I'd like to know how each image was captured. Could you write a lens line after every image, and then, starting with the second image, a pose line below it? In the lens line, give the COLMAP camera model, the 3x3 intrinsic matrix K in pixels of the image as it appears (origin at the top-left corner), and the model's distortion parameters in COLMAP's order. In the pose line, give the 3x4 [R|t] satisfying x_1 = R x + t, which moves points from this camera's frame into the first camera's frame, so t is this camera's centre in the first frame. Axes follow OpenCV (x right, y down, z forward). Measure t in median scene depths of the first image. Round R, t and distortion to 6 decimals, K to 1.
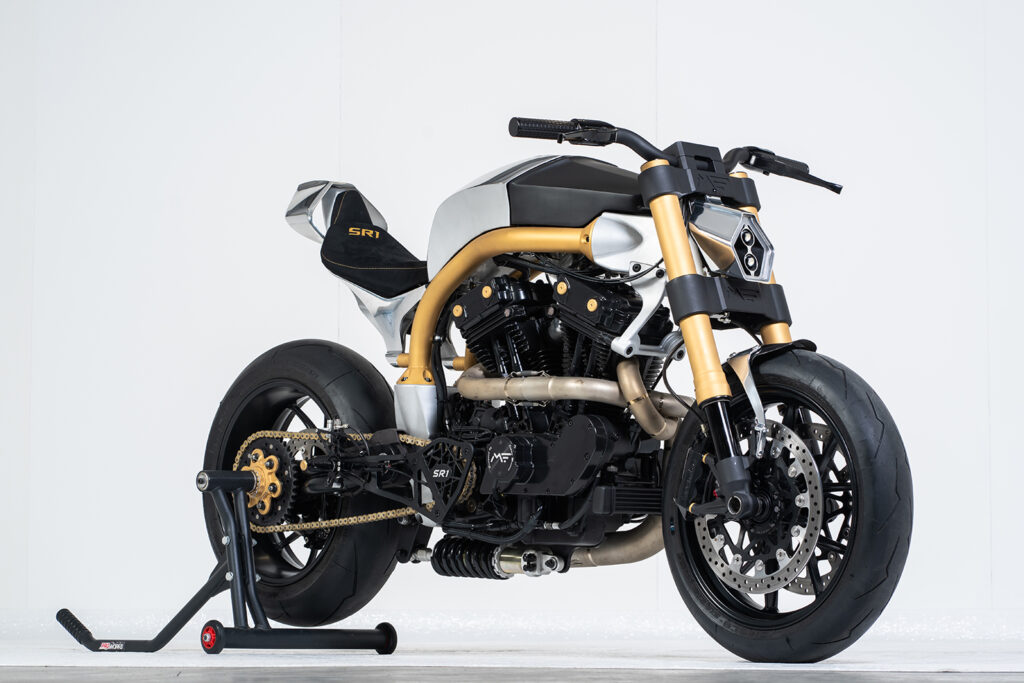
lens RADIAL K [[2936.4, 0, 512.0], [0, 2936.4, 341.5], [0, 0, 1]] dist [0.030797, 0.271391]
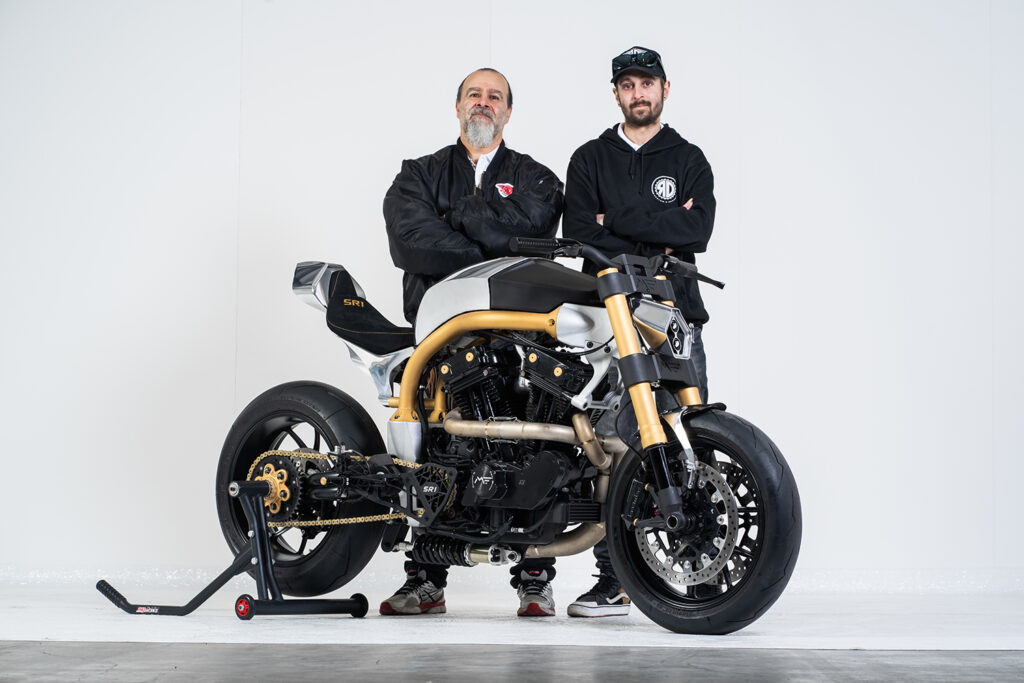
lens RADIAL K [[2501.9, 0, 512.0], [0, 2501.9, 341.5], [0, 0, 1]] dist [0.020493, -0.704752]
pose [[0.987618, 0.017371, 0.155915, -0.169697], [-0.020778, 0.999579, 0.020252, -0.047811], [-0.155498, -0.023241, 0.987563, -0.144853]]
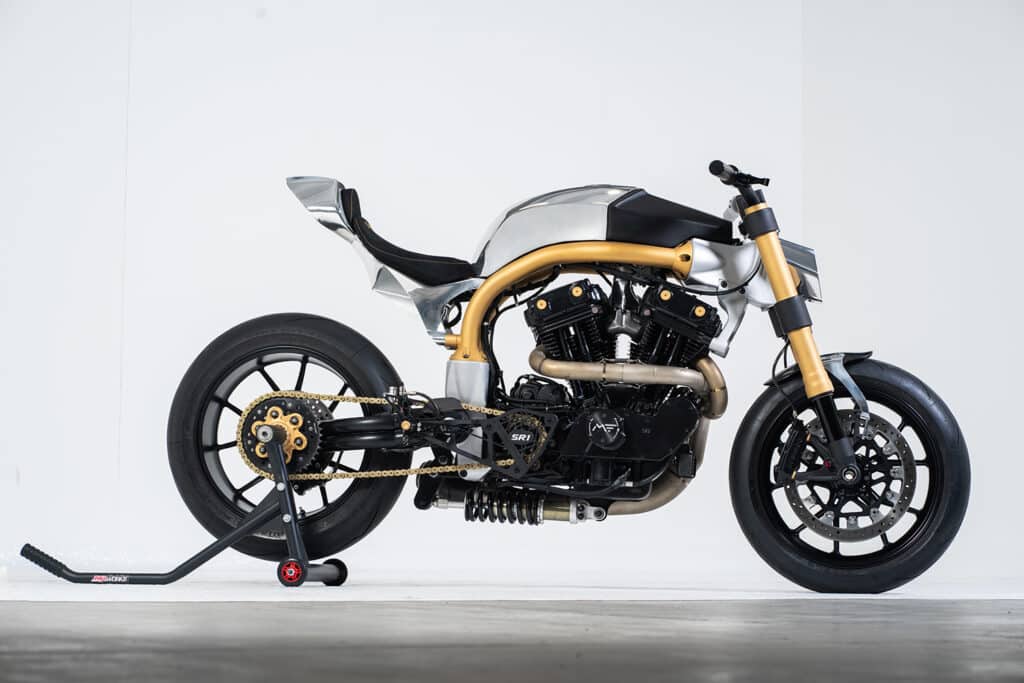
lens RADIAL K [[2426.5, 0, 512.0], [0, 2426.5, 341.5], [0, 0, 1]] dist [0.018969, -0.510558]
pose [[0.766747, 0.061966, 0.638952, -0.675300], [-0.068389, 0.997551, -0.014676, 0.020693], [-0.638296, -0.032444, 0.769107, 0.237850]]
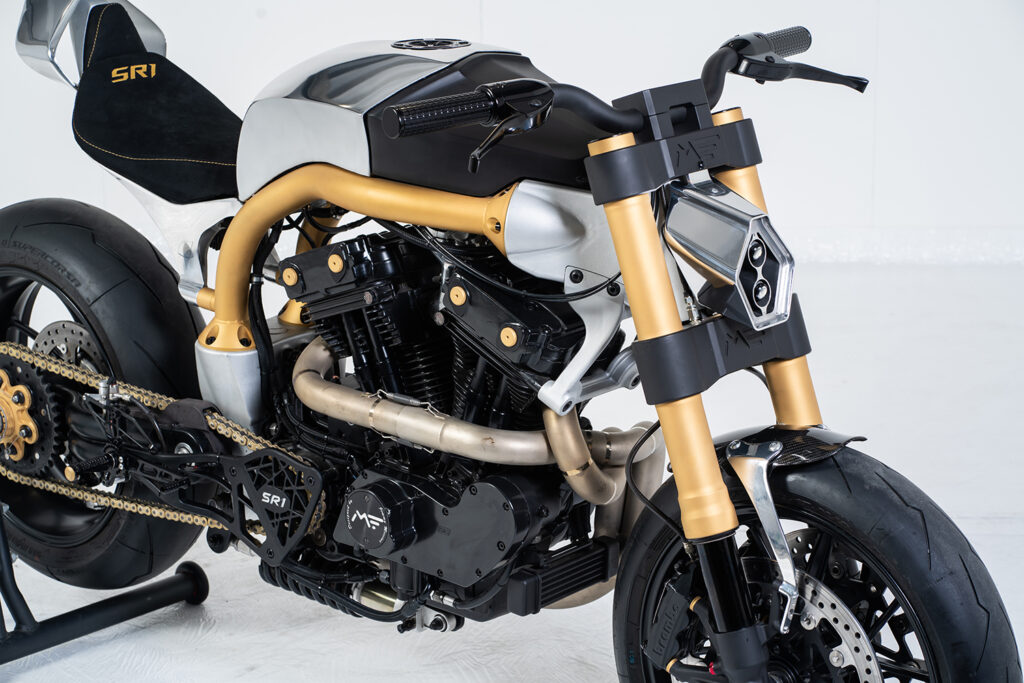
lens RADIAL K [[2426.5, 0, 512.0], [0, 2426.5, 341.5], [0, 0, 1]] dist [0.018969, -0.510558]
pose [[0.993575, -0.042390, 0.104937, -0.027081], [0.002507, 0.935222, 0.354053, -0.193150], [-0.113147, -0.351515, 0.929320, 0.483443]]
